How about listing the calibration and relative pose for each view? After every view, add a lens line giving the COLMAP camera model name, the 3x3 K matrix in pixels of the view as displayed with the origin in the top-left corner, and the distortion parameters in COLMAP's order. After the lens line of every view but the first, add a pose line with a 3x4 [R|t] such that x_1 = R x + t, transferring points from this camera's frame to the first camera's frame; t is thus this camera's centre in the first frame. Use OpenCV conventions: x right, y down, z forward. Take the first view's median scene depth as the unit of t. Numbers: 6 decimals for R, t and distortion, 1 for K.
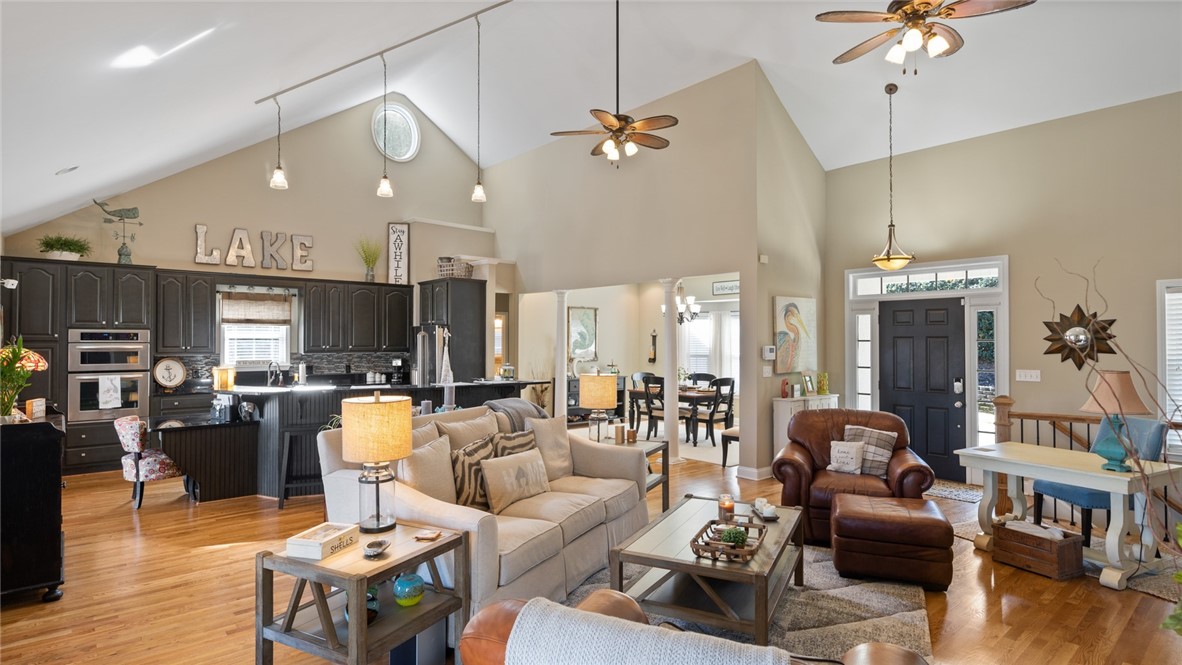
lens RADIAL K [[597.5, 0, 590.6], [0, 597.5, 336.5], [0, 0, 1]] dist [-0.000925, 0.000401]
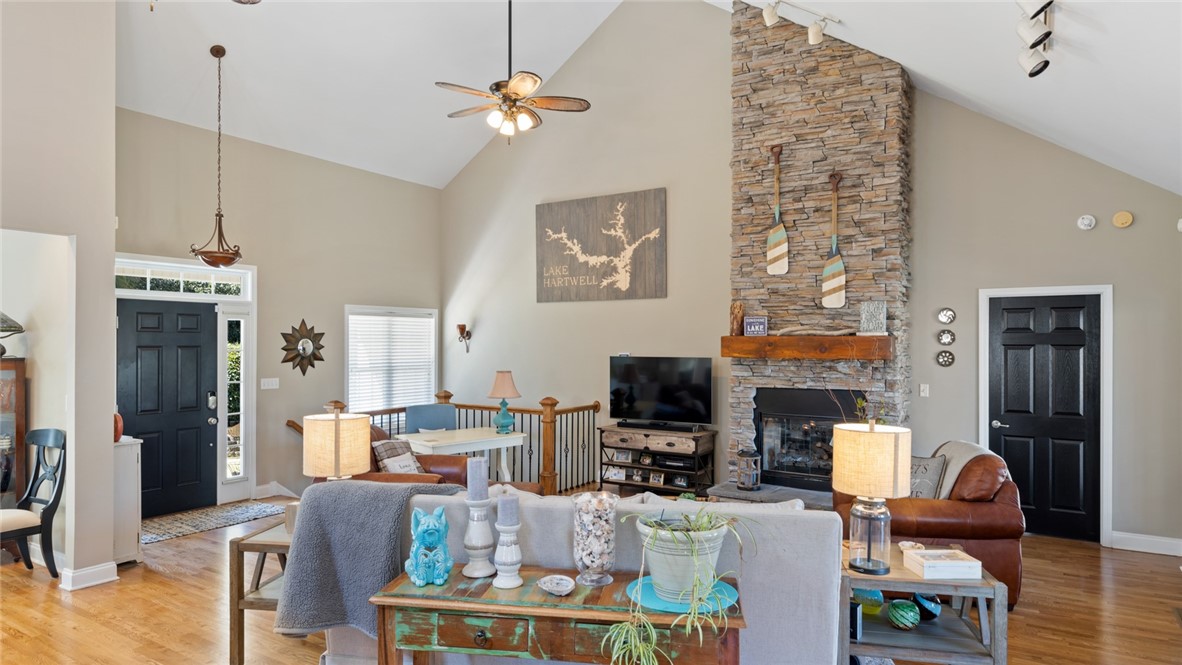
lens RADIAL K [[711.0, 0, 581.9], [0, 711.0, 343.2], [0, 0, 1]] dist [-0.004732, 0.000351]
pose [[-0.272369, -0.002776, 0.962189, -0.548625], [-0.013017, 0.999915, -0.000800, -0.010508], [-0.962105, -0.012742, -0.272382, 0.711294]]
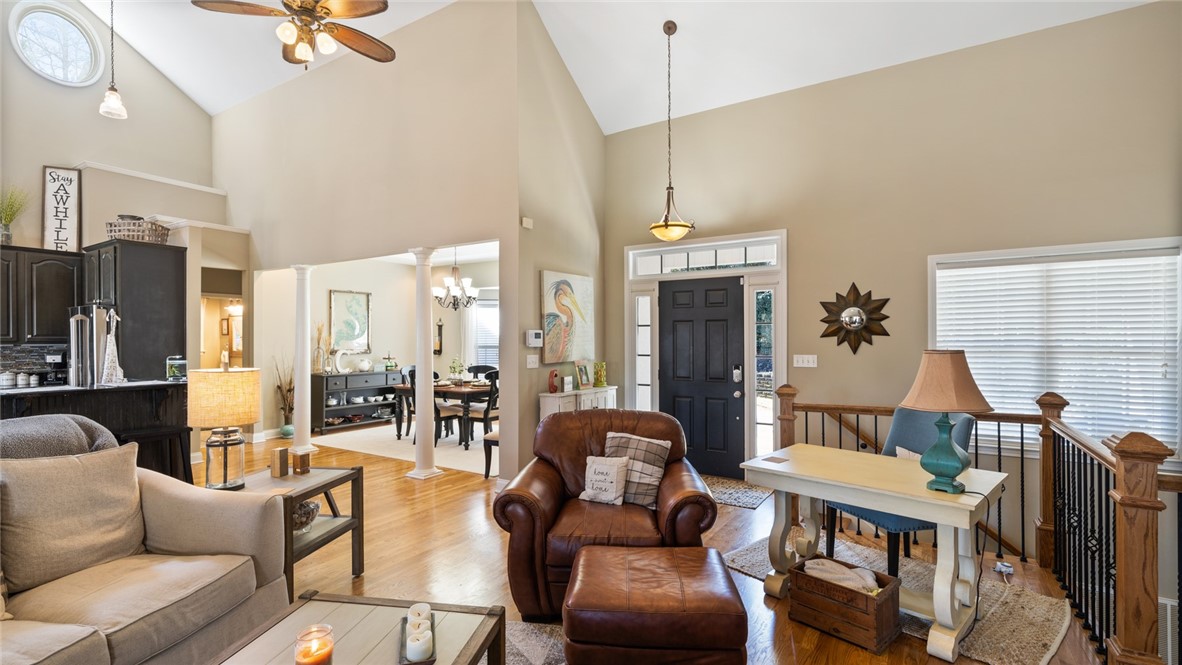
lens RADIAL K [[531.2, 0, 586.2], [0, 531.2, 337.9], [0, 0, 1]] dist [0.000929, 0.000841]
pose [[0.957658, -0.003394, 0.287887, 0.154871], [0.000819, 0.999959, 0.009067, 0.019551], [-0.287906, -0.008447, 0.957621, 0.278063]]
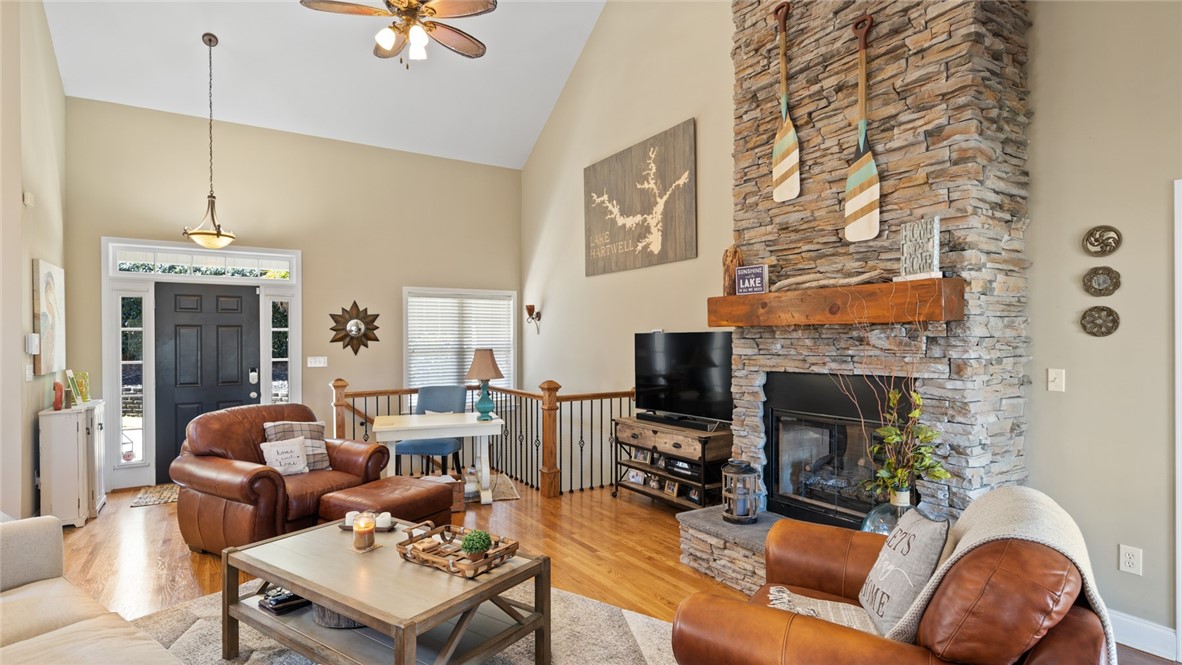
lens RADIAL K [[597.5, 0, 582.6], [0, 597.5, 341.5], [0, 0, 1]] dist [-0.000925, 0.000401]
pose [[0.152877, -0.003457, 0.988239, -0.255502], [-0.006322, 0.999970, 0.004476, 0.016928], [-0.988225, -0.006932, 0.152850, 0.299354]]
